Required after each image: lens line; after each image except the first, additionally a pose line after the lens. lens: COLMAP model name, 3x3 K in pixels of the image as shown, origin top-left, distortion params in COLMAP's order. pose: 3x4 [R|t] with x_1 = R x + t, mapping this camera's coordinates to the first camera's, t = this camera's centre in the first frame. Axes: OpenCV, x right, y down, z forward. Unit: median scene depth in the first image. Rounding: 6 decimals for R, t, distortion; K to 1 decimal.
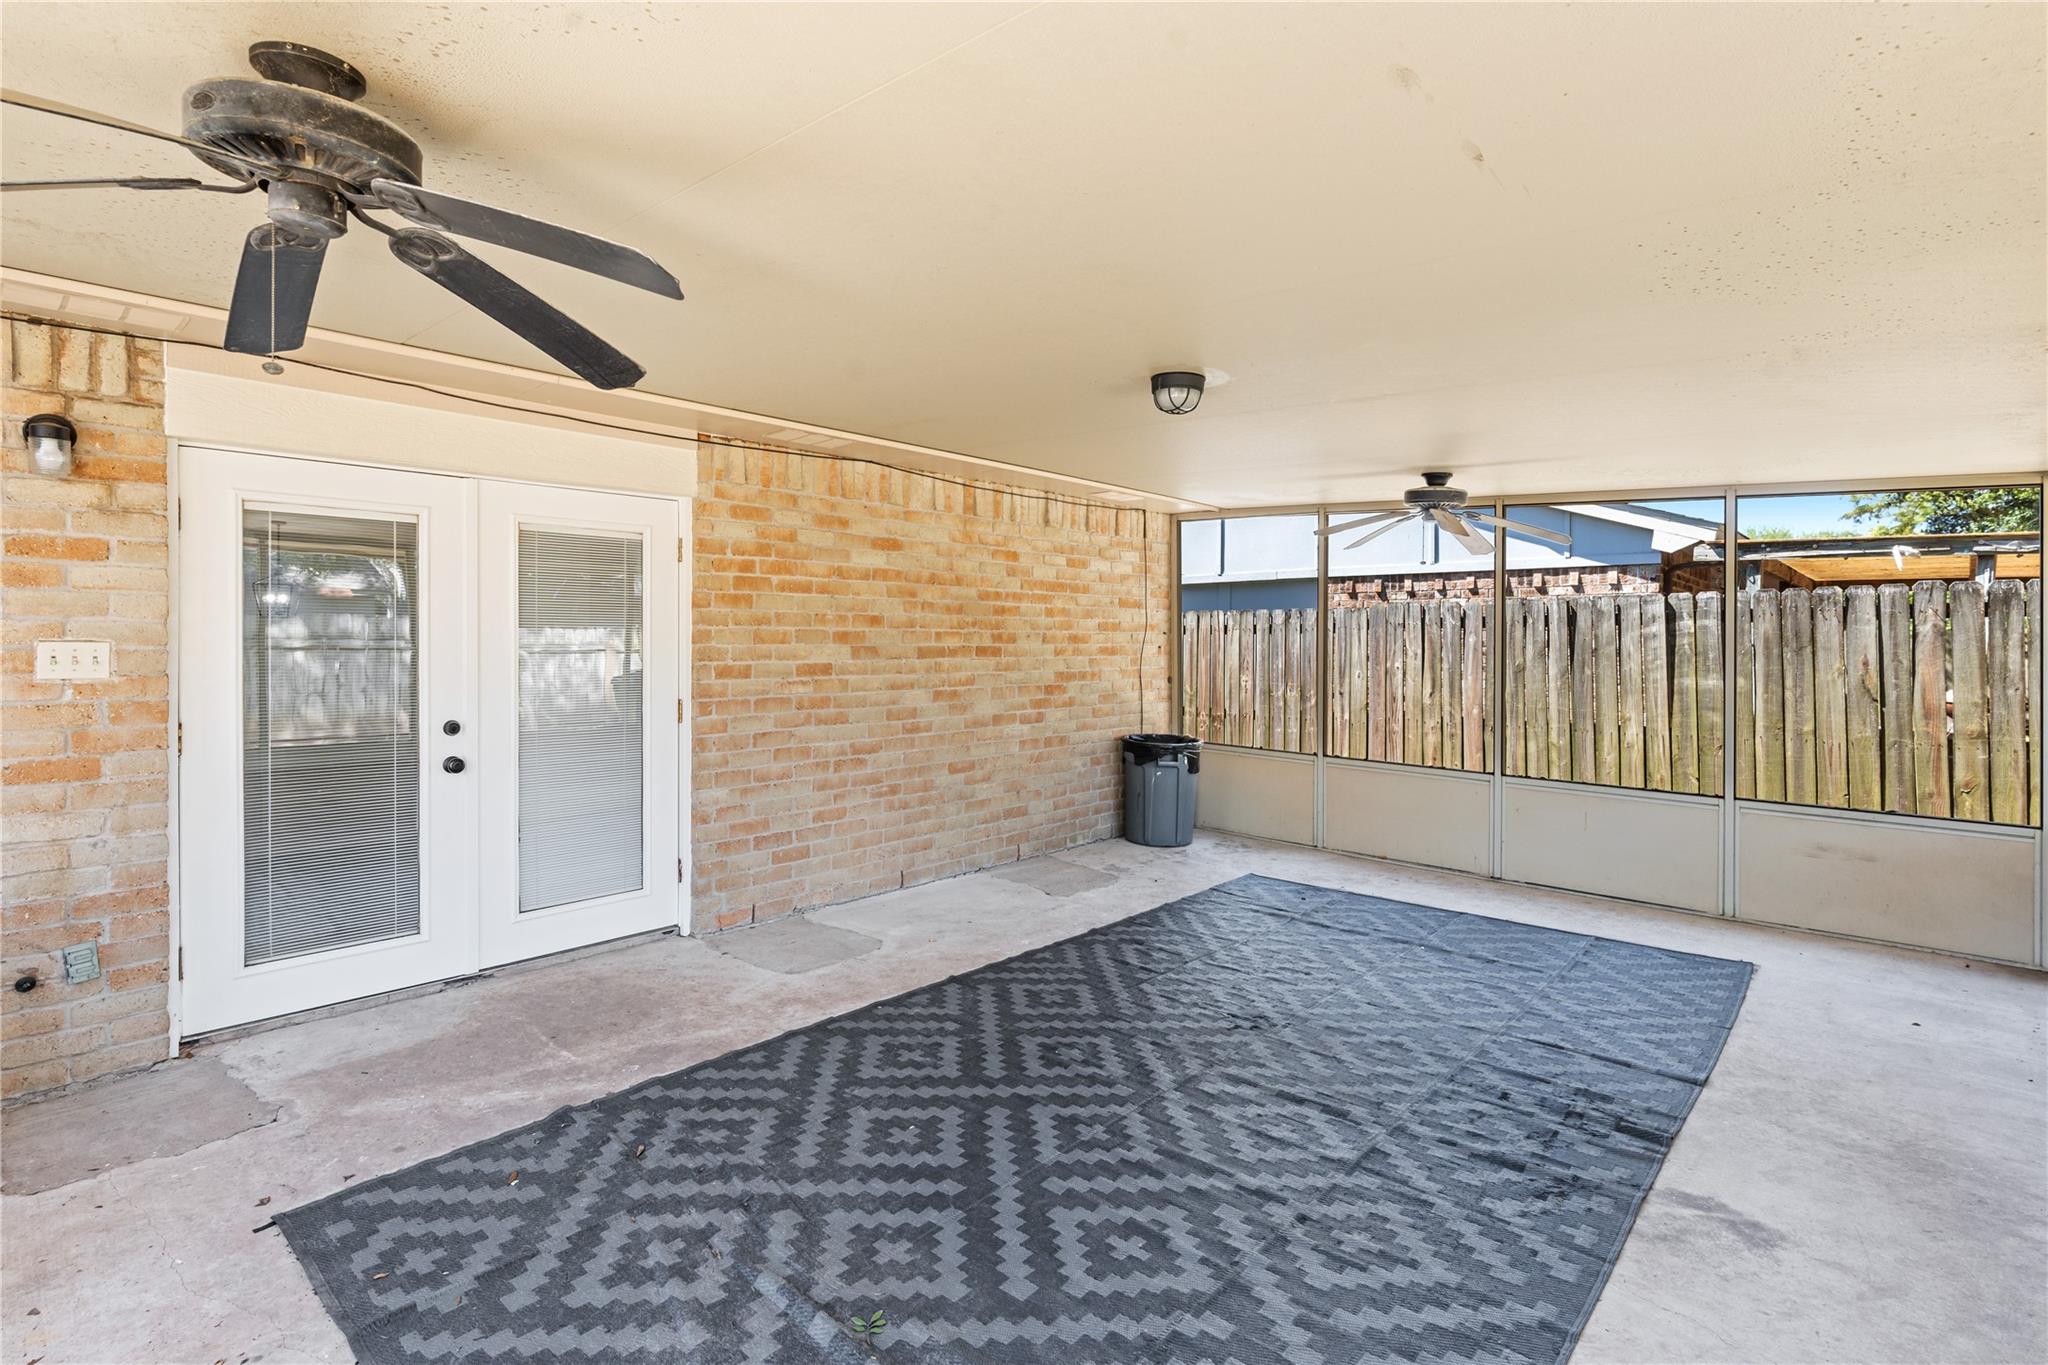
lens RADIAL K [[978.6, 0, 1017.8], [0, 978.6, 643.6], [0, 0, 1]] dist [0.003433, -0.000234]
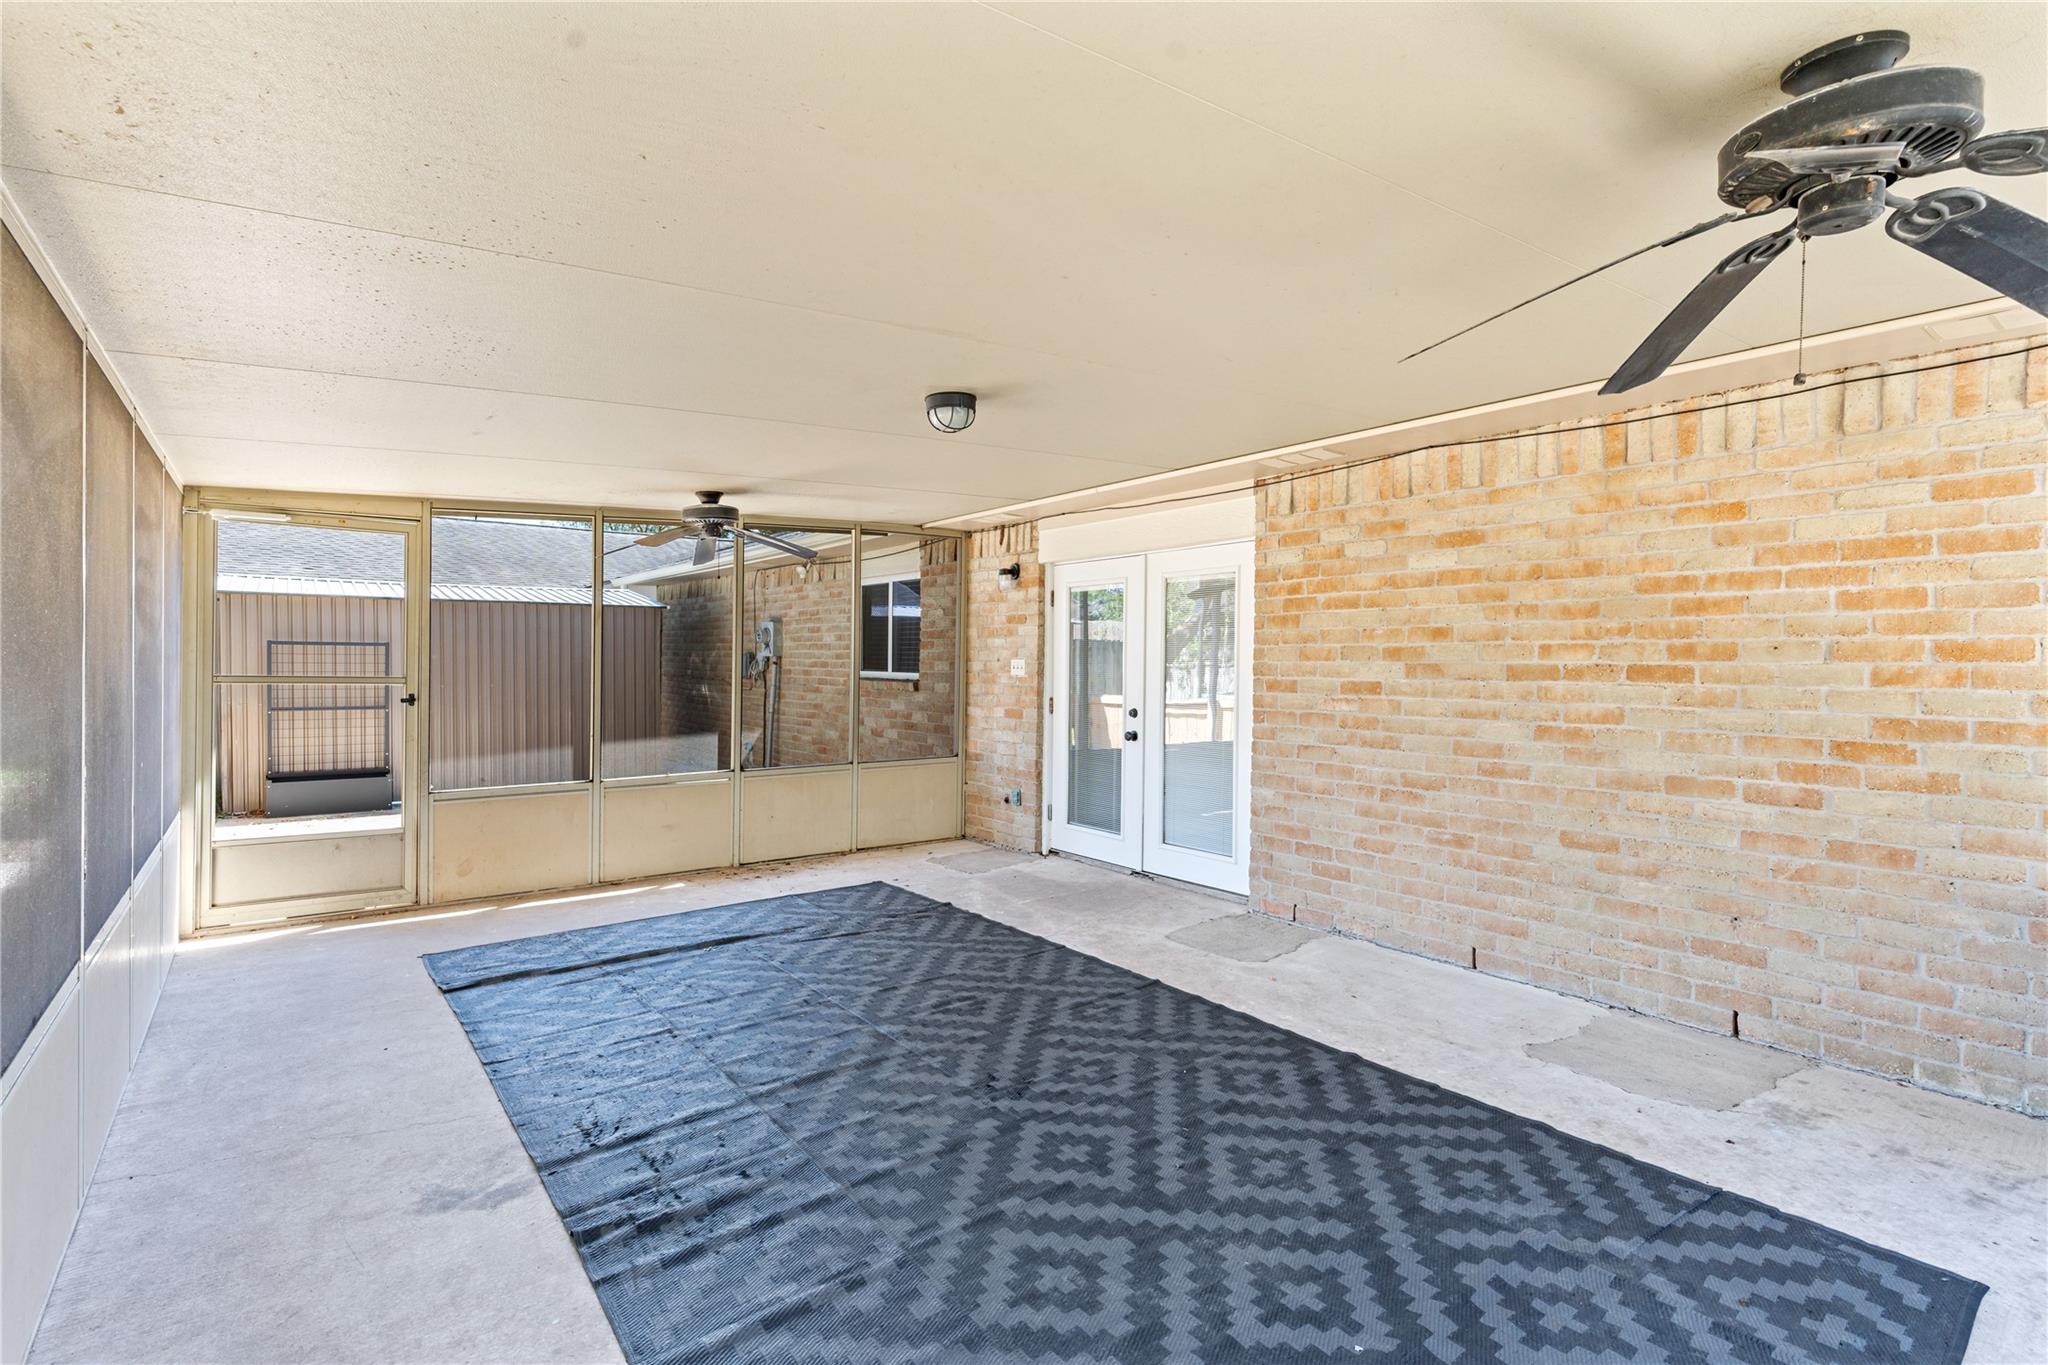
lens RADIAL K [[978.6, 0, 1021.4], [0, 978.6, 671.0], [0, 0, 1]] dist [0.003433, -0.000234]
pose [[-0.177636, 0.003021, -0.984092, 0.767185], [-0.009749, 0.999941, 0.004830, 0.008536], [0.984048, 0.010451, -0.177596, 0.821015]]
